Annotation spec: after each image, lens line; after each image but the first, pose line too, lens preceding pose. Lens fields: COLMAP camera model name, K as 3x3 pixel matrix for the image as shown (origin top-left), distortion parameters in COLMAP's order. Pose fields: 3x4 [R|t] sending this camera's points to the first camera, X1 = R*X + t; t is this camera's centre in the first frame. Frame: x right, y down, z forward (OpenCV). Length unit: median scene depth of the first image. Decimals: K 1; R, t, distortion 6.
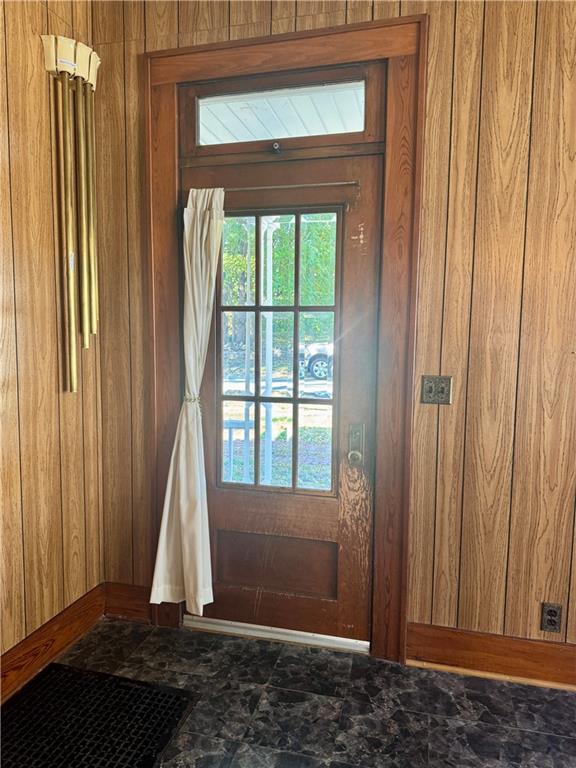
lens RADIAL K [[539.9, 0, 289.4], [0, 539.9, 385.7], [0, 0, 1]] dist [0.061032, -0.072200]
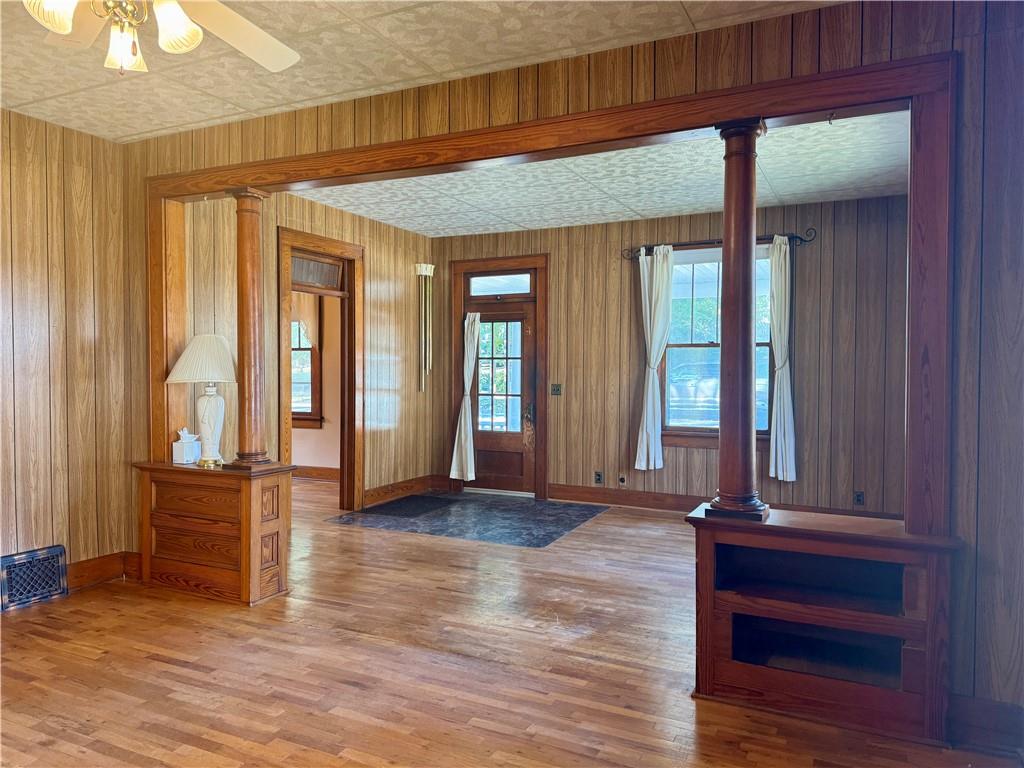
lens RADIAL K [[719.9, 0, 512.2], [0, 719.9, 378.7], [0, 0, 1]] dist [0.061032, -0.072200]
pose [[0.980228, -0.005553, -0.197792, 0.698314], [-0.011151, 0.996467, -0.083239, 0.229030], [0.197556, 0.083799, 0.976703, -2.258334]]
